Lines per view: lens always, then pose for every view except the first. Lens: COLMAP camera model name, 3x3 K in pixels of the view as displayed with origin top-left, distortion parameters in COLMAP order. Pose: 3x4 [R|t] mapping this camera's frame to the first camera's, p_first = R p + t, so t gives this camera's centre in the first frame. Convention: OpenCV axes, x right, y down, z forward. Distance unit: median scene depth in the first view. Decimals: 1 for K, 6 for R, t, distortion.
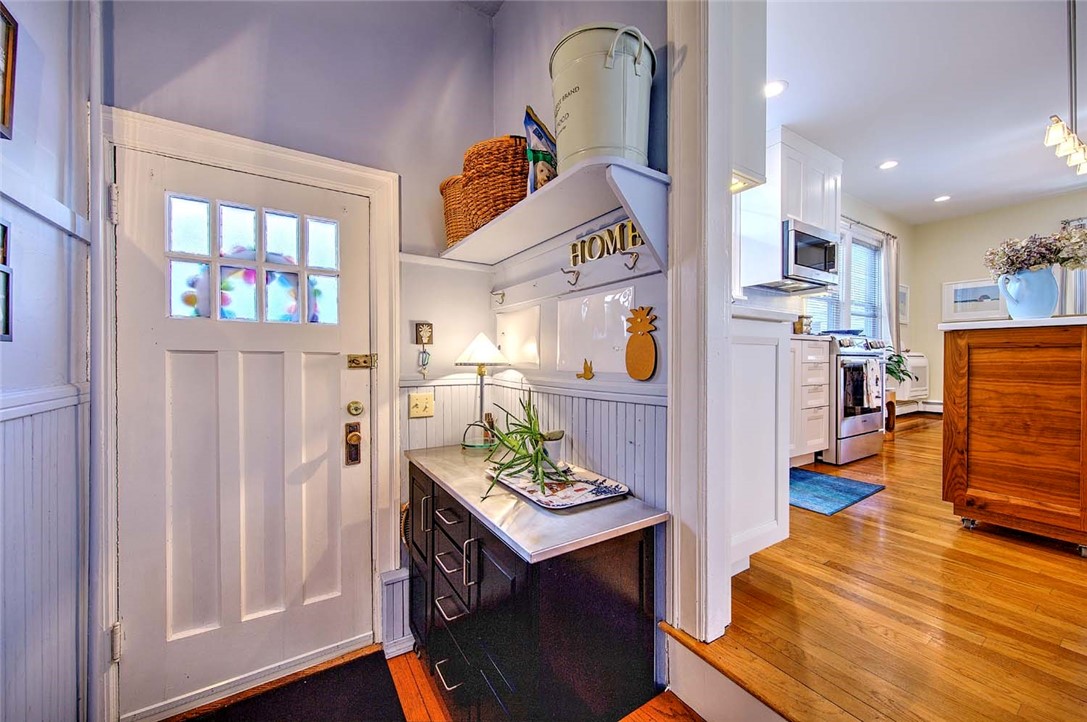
lens RADIAL K [[403.0, 0, 543.5], [0, 403.0, 361.0], [0, 0, 1]] dist [-0.000282, -0.000182]
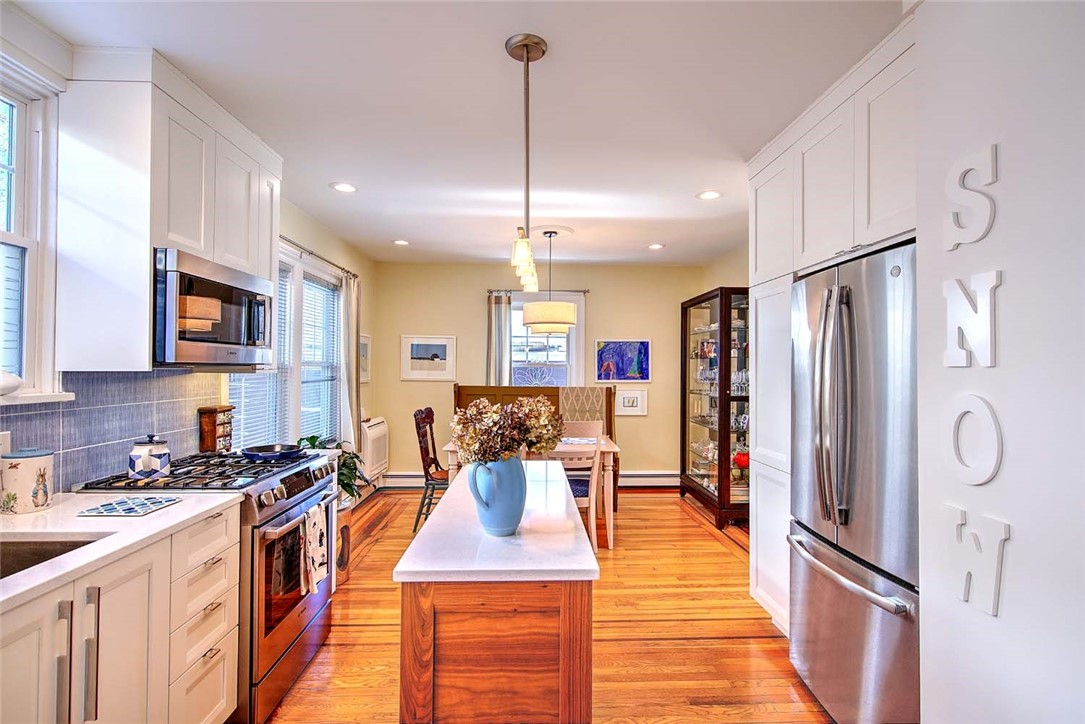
lens RADIAL K [[538.2, 0, 550.8], [0, 538.2, 361.1], [0, 0, 1]] dist [-0.000151, -0.000292]
pose [[0.496146, 0.019371, 0.868023, 0.282496], [0.001806, 0.999726, -0.023342, -0.201412], [-0.868237, 0.013149, 0.495975, 0.283871]]
